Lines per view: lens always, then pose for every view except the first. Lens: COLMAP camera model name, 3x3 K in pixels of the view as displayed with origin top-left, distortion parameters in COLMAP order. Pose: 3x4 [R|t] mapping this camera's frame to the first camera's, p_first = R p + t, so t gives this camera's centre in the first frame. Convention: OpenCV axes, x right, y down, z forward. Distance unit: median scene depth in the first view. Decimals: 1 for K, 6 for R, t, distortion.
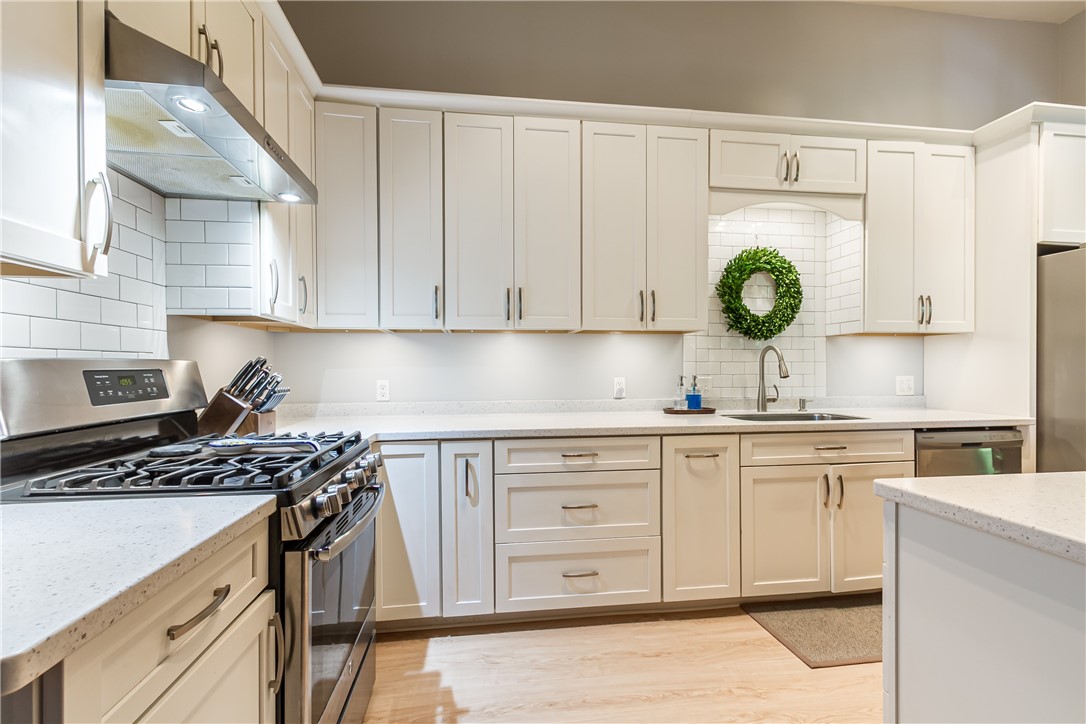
lens RADIAL K [[495.7, 0, 547.0], [0, 495.7, 369.7], [0, 0, 1]] dist [0.014704, -0.007012]
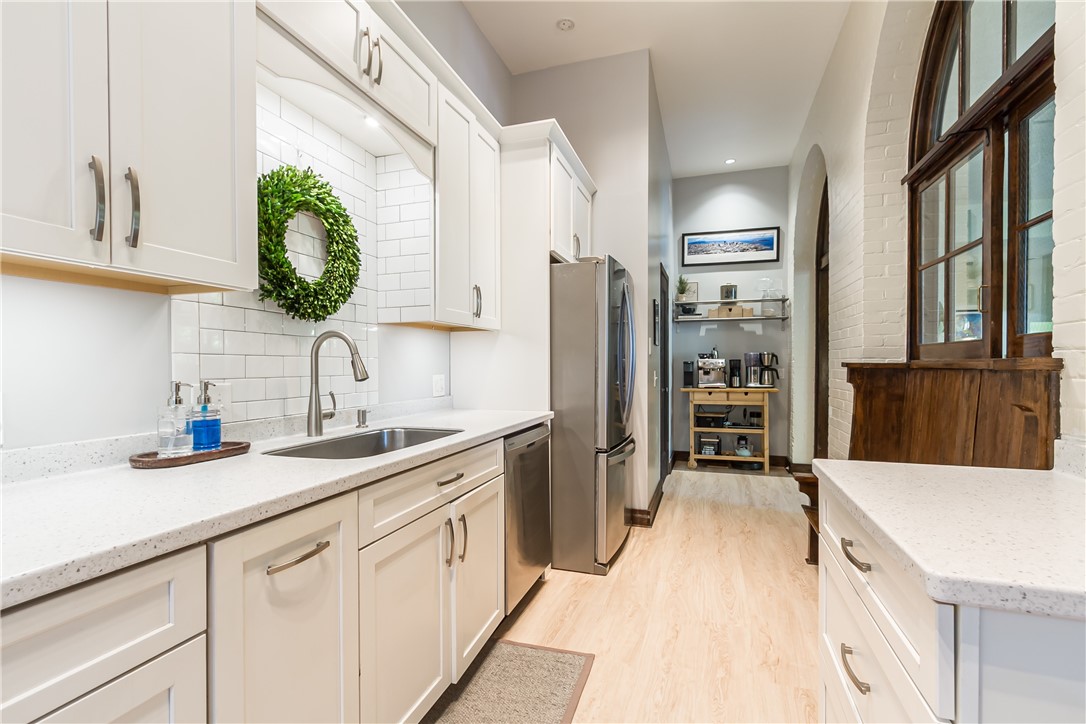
lens RADIAL K [[495.7, 0, 547.0], [0, 495.7, 369.7], [0, 0, 1]] dist [0.014704, -0.007012]
pose [[0.444187, -0.008171, 0.895897, 0.002665], [0.007388, 0.999958, 0.005457, 0.000156], [-0.895904, 0.004195, 0.444229, 0.470001]]
